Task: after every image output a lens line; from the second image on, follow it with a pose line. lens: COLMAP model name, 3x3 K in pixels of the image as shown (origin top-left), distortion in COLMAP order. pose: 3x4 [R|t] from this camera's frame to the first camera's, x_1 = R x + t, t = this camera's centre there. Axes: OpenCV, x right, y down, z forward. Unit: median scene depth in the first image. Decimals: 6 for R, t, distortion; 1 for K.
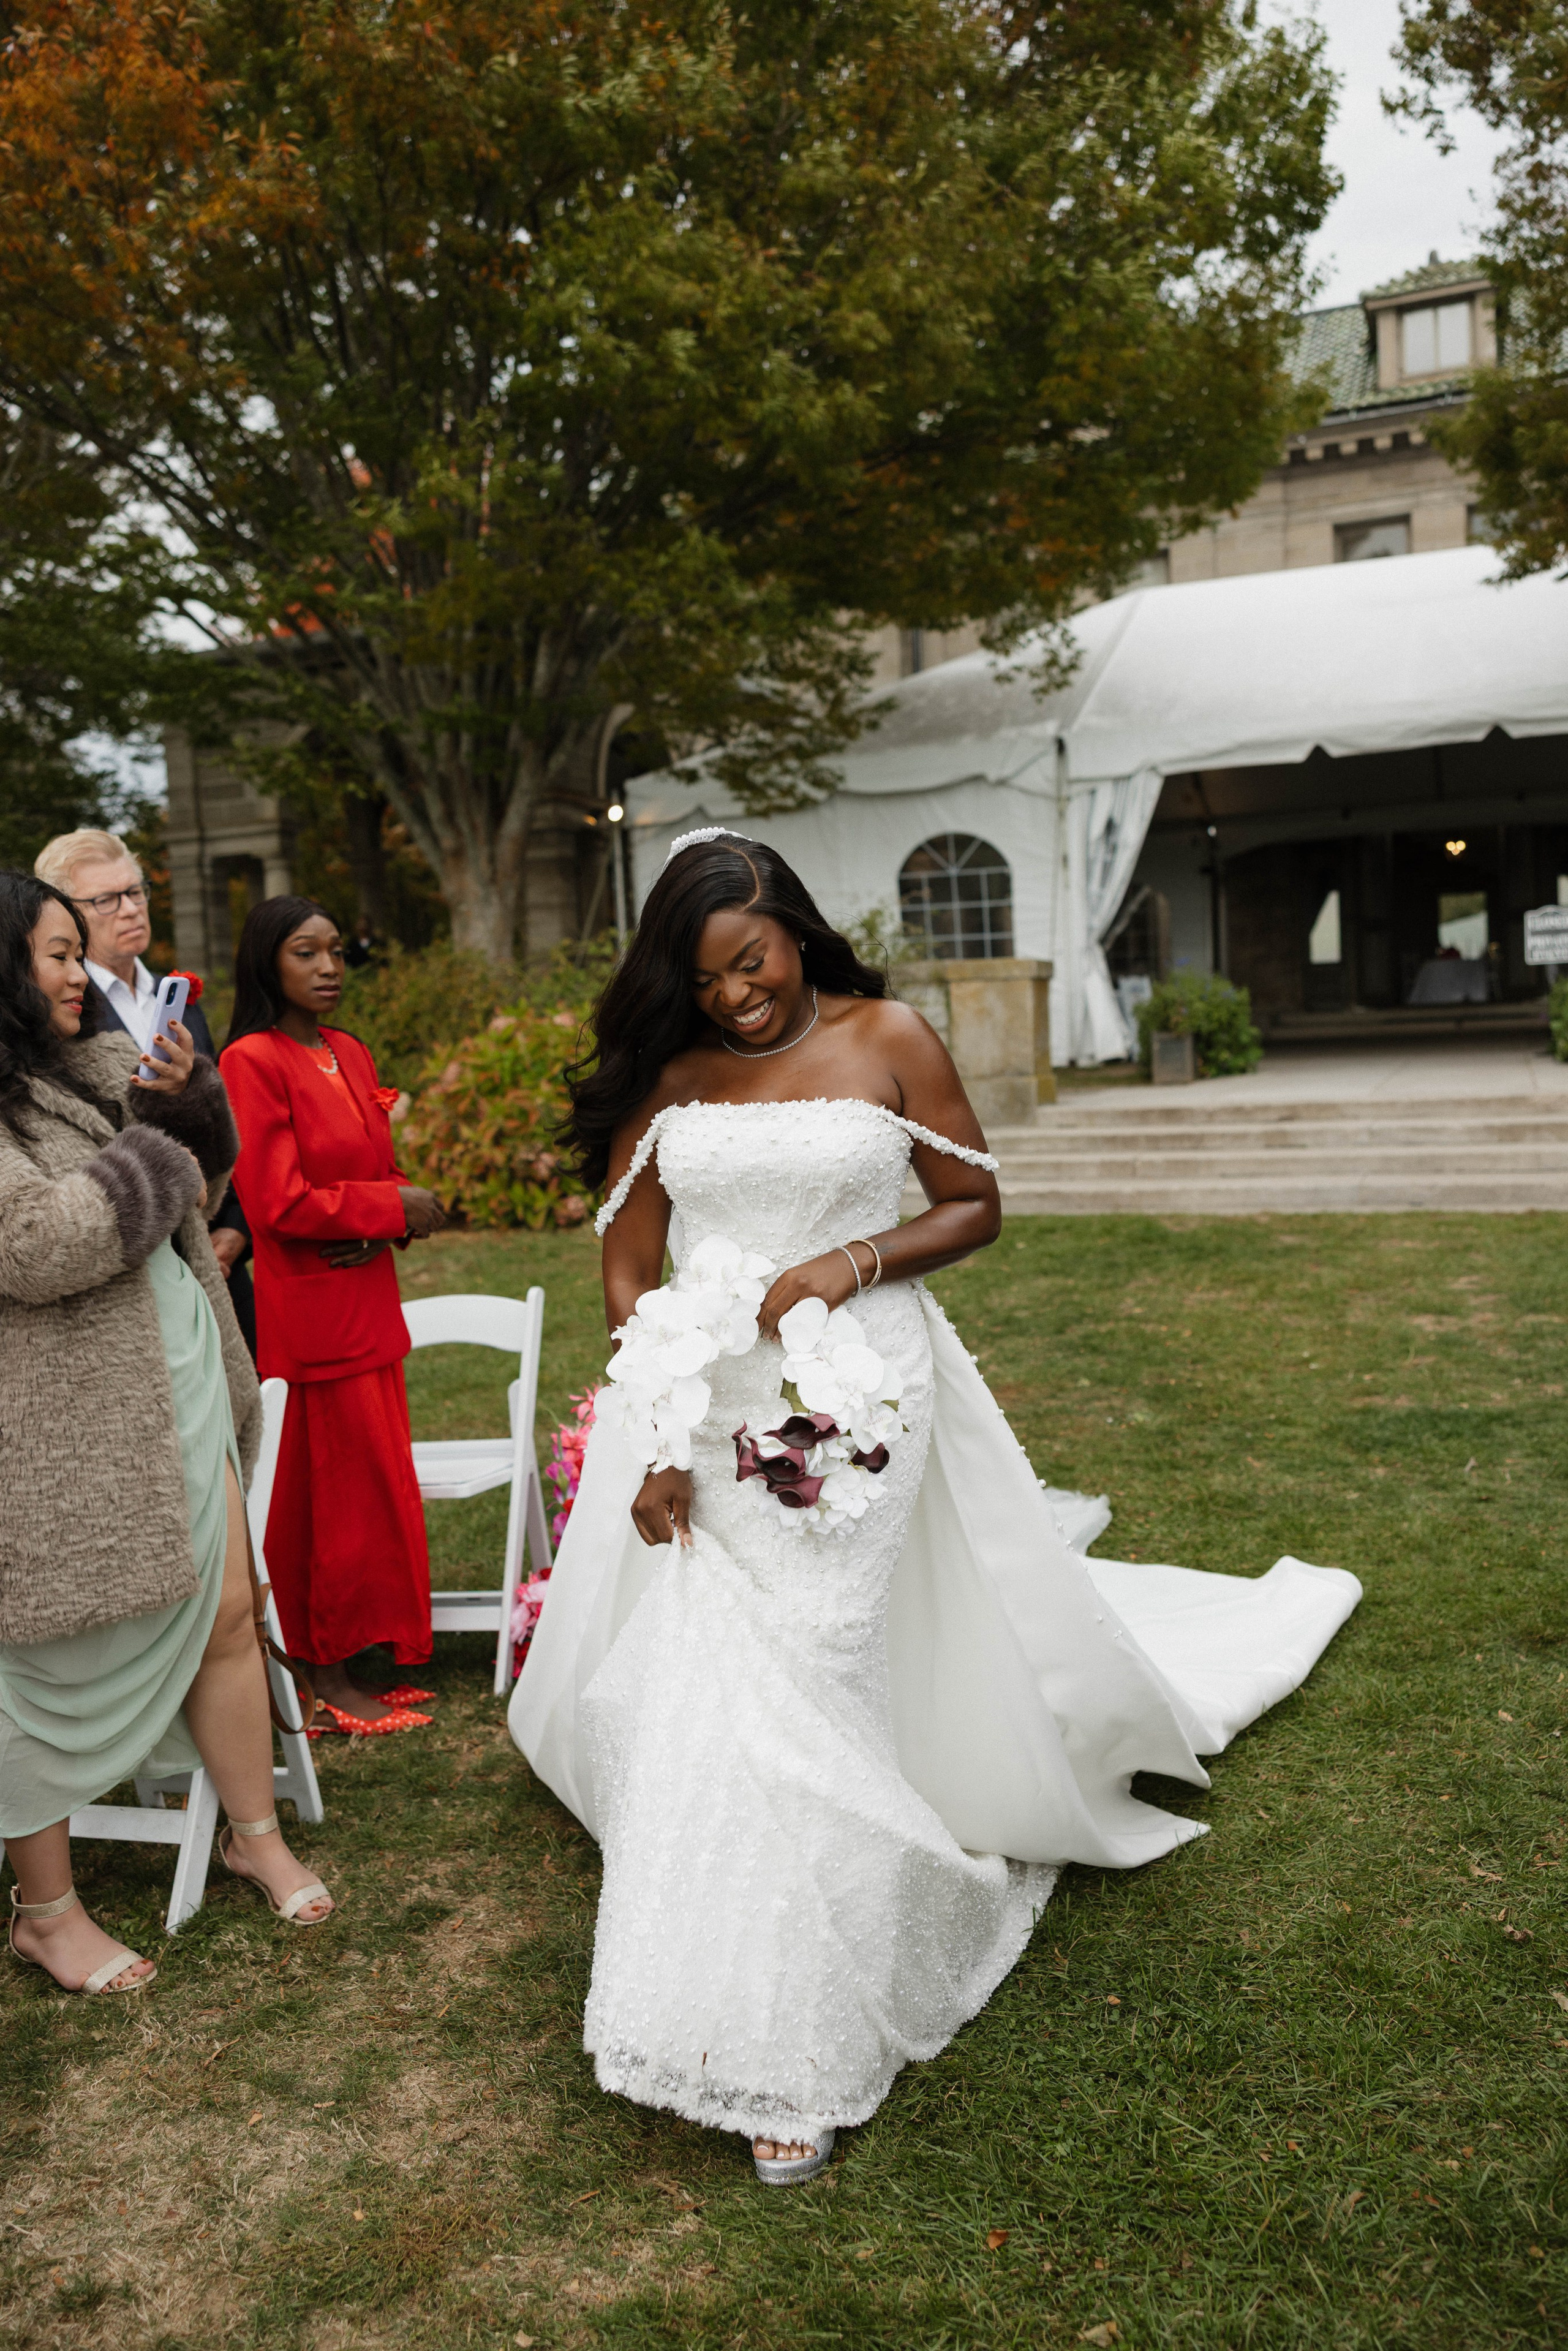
lens RADIAL K [[1788.7, 0, 784.0], [0, 1788.7, 1175.5], [0, 0, 1]] dist [0.004941, 0.004109]
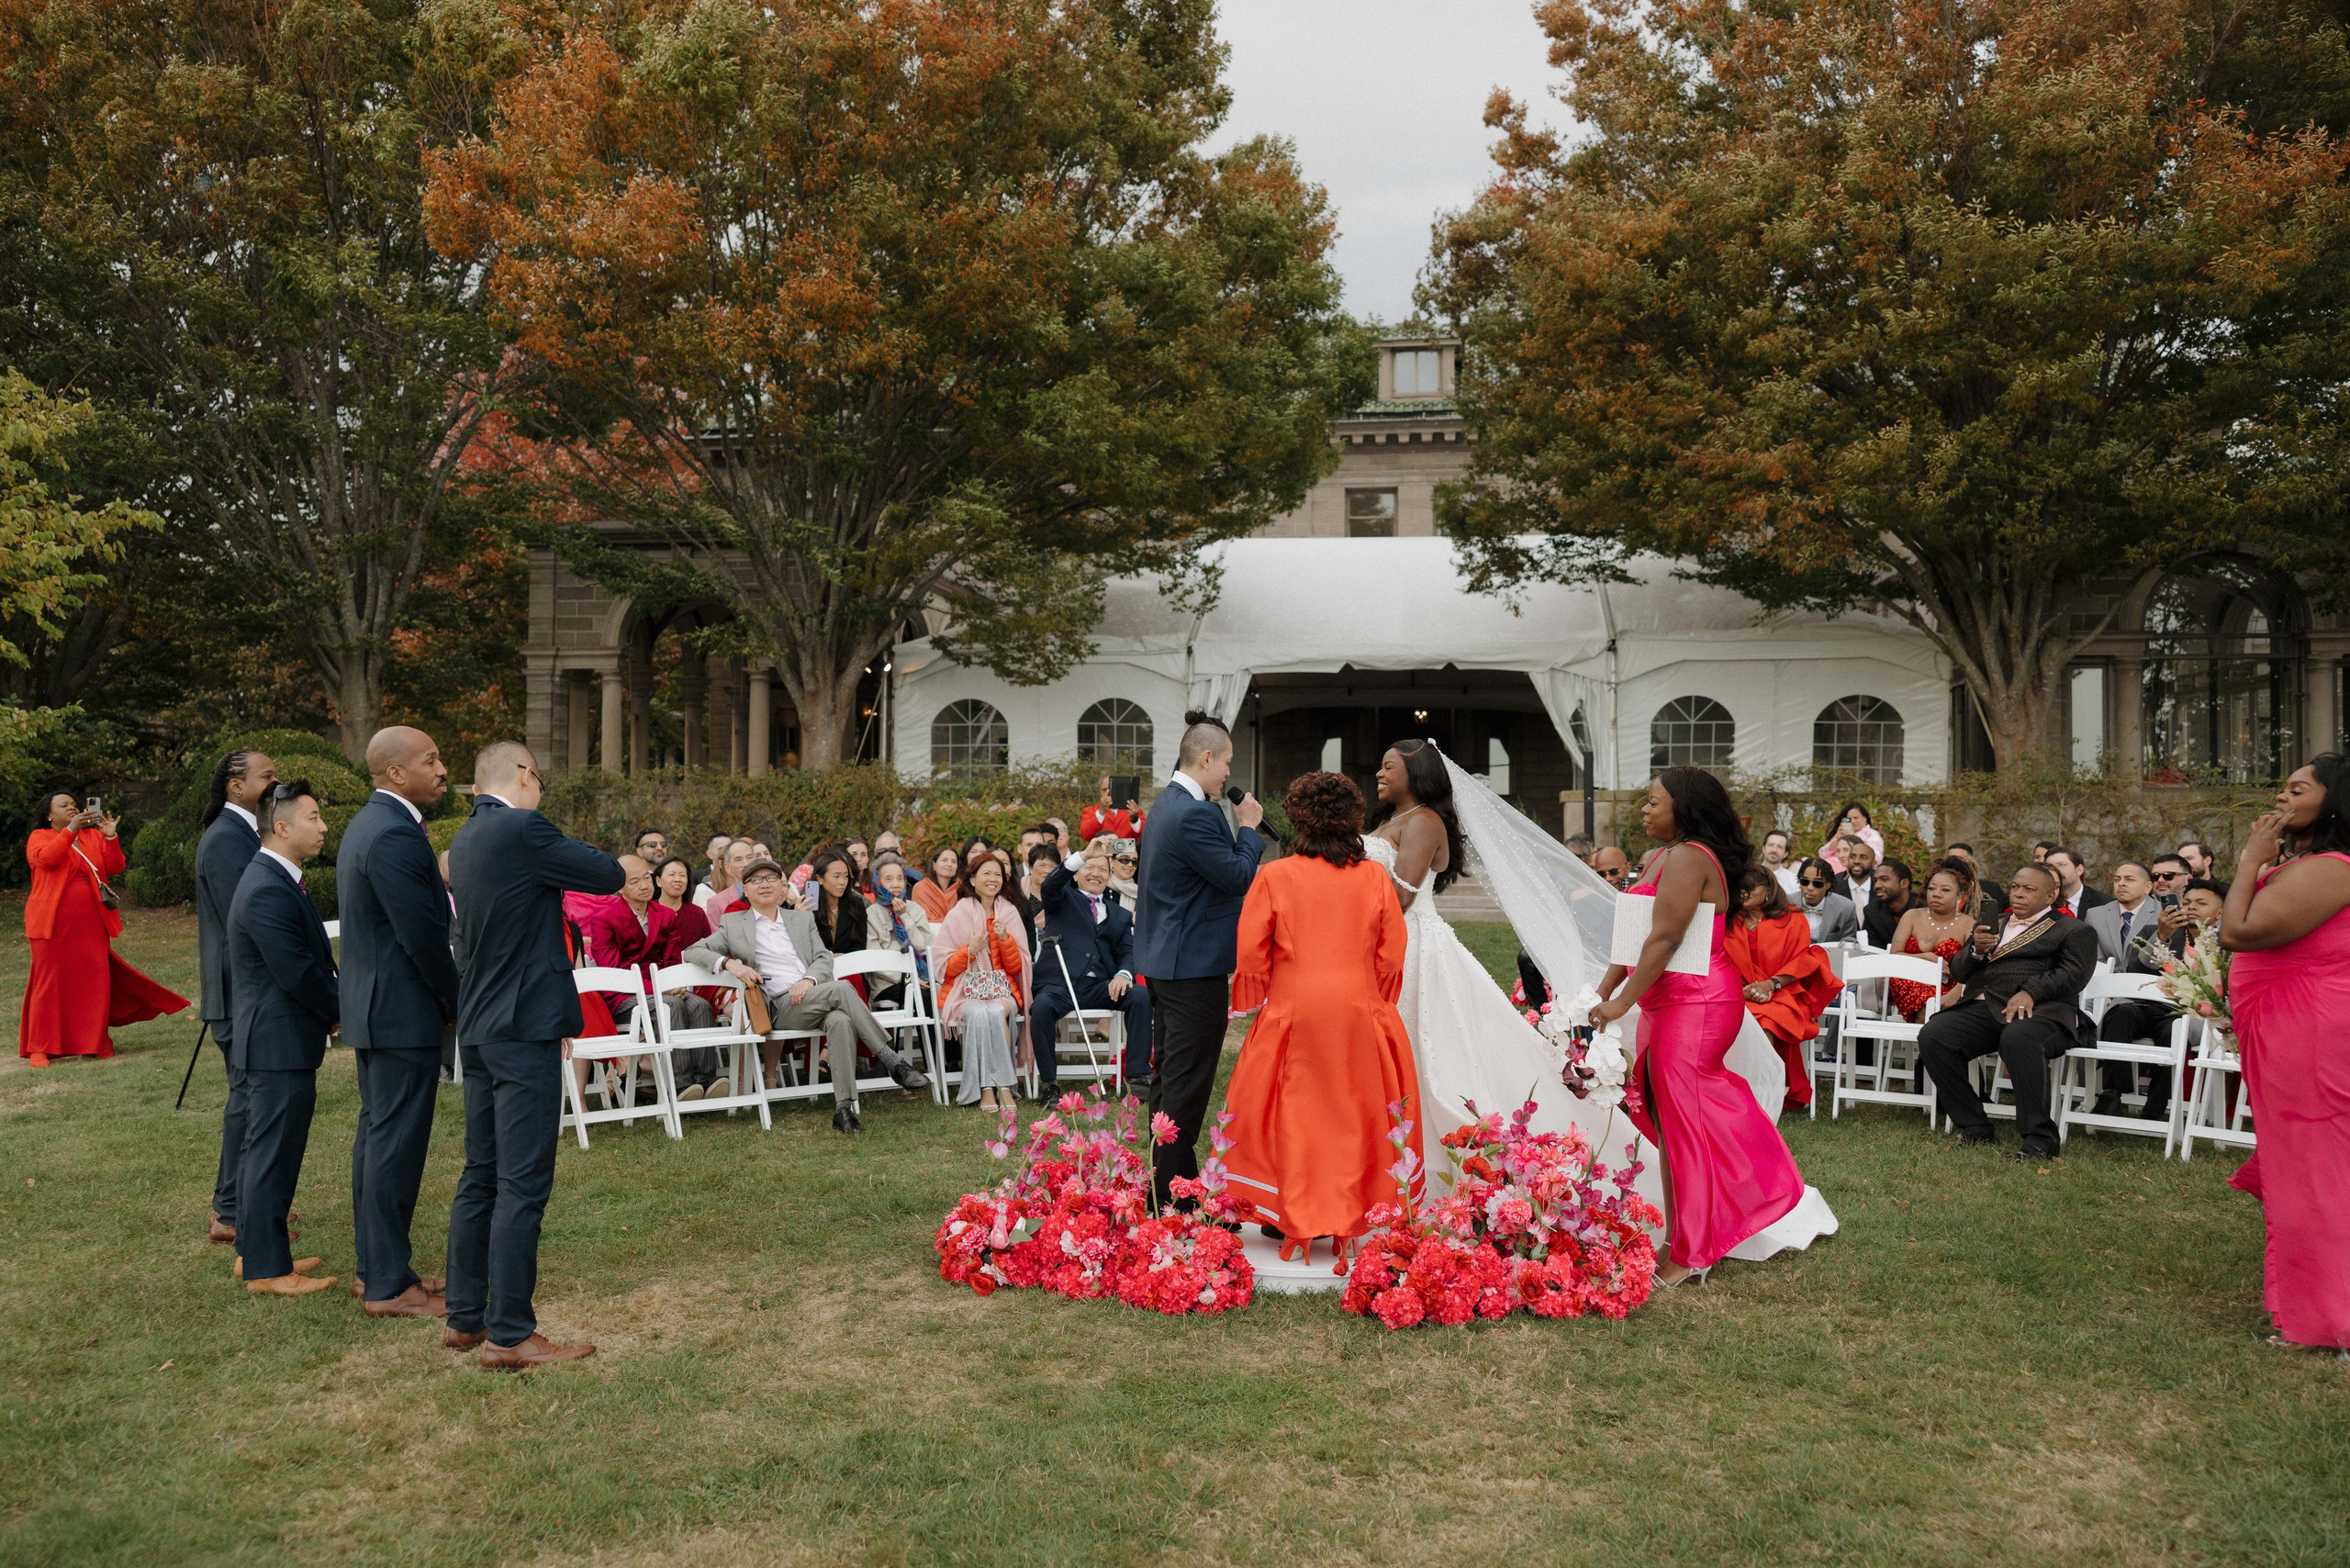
lens RADIAL K [[2398.2, 0, 1056.0], [0, 2398.2, 789.6], [0, 0, 1]] dist [0.007103, 0.012193]
pose [[0.975186, 0.059864, 0.213140, -0.587701], [-0.038278, 0.993840, -0.104001, 0.154018], [-0.218053, 0.093262, 0.971470, -1.479156]]
